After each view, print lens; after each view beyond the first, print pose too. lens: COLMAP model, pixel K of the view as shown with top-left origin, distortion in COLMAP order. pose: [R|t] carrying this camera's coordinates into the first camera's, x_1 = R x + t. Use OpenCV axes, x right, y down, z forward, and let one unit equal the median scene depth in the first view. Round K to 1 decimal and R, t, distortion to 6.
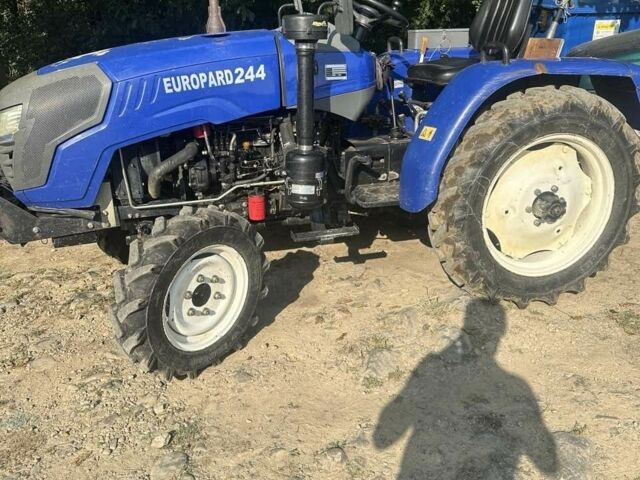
lens RADIAL K [[577.3, 0, 320.0], [0, 577.3, 240.0], [0, 0, 1]] dist [0.085788, -0.009101]
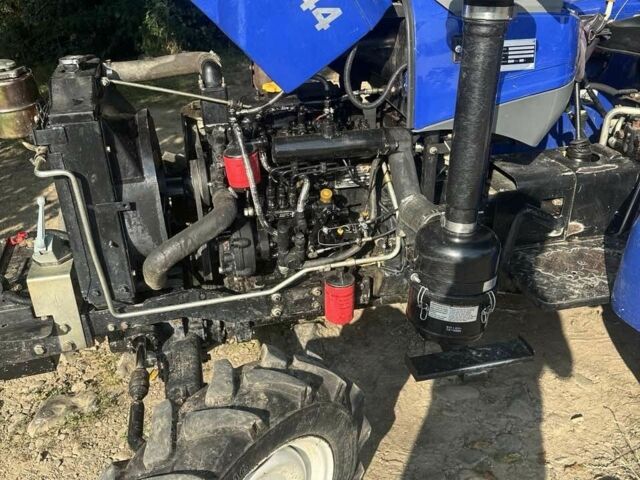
lens RADIAL K [[598.6, 0, 311.6], [0, 598.6, 242.1], [0, 0, 1]] dist [0.119928, -0.221286]
pose [[0.998988, 0.018054, -0.041196, -0.118627], [-0.012910, 0.992461, 0.121878, -0.190201], [0.043086, -0.121223, 0.991690, 0.459618]]
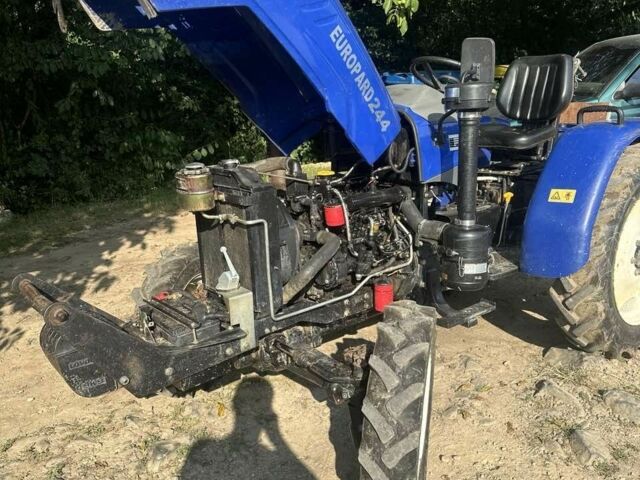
lens RADIAL K [[577.3, 0, 320.0], [0, 577.3, 240.0], [0, 0, 1]] dist [0.085788, -0.009101]
pose [[0.927202, -0.114850, 0.356519, -0.526960], [0.157769, 0.983027, -0.093636, -0.077947], [-0.339713, 0.143067, 0.929584, 0.217675]]
